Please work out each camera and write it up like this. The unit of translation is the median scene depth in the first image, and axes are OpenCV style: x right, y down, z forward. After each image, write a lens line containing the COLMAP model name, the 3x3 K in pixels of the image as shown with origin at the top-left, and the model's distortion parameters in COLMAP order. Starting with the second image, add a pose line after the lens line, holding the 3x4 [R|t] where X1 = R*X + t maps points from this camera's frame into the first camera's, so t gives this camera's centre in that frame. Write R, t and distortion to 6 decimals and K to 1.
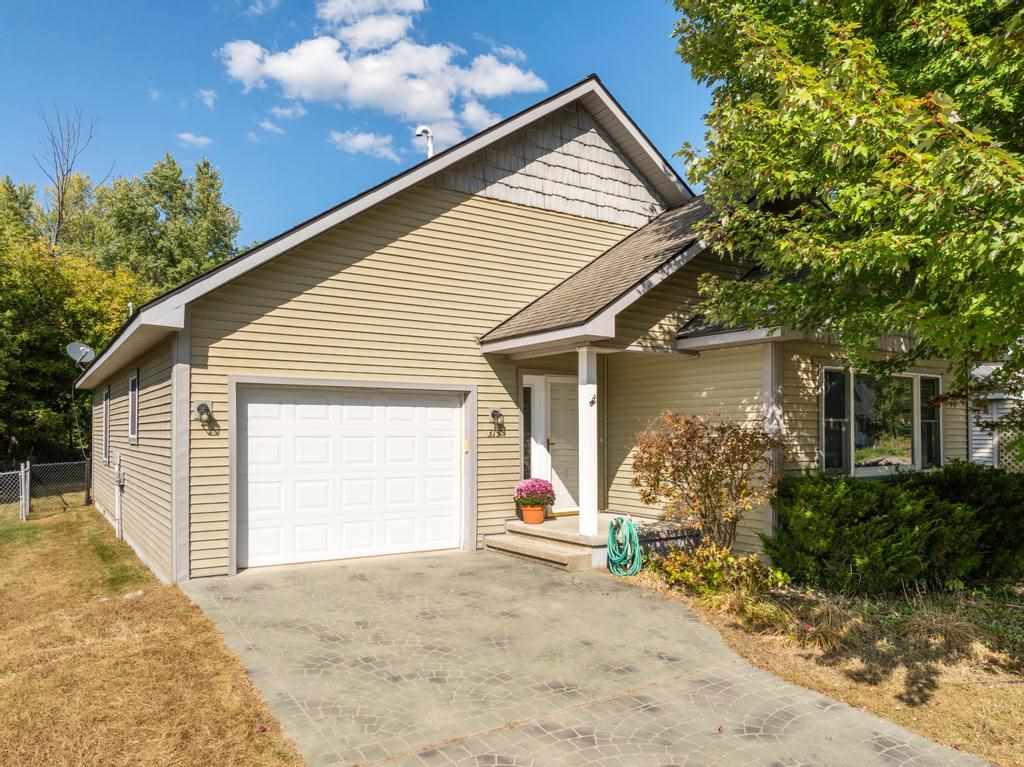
lens RADIAL K [[730.4, 0, 520.7], [0, 730.4, 403.0], [0, 0, 1]] dist [-0.043125, 0.001368]
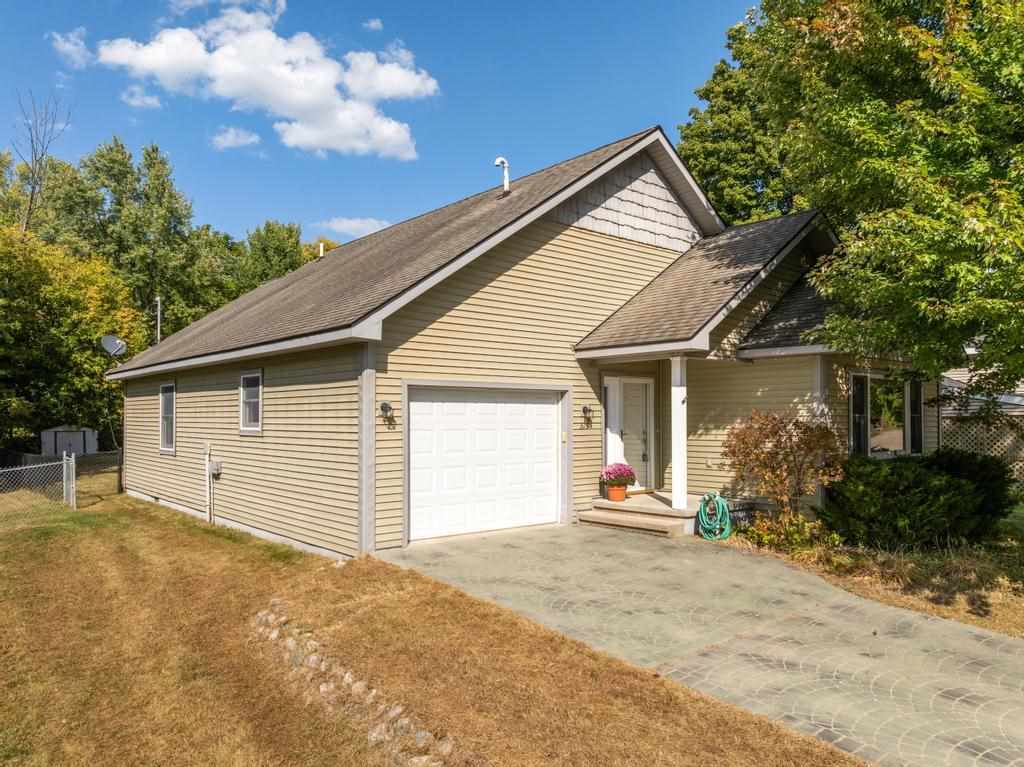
lens RADIAL K [[730.4, 0, 511.8], [0, 730.4, 385.2], [0, 0, 1]] dist [-0.043125, 0.001368]
pose [[0.992341, 0.005631, 0.123404, -0.344142], [-0.005011, 0.999973, -0.005330, -0.020368], [-0.123431, 0.004671, 0.992342, -0.192106]]
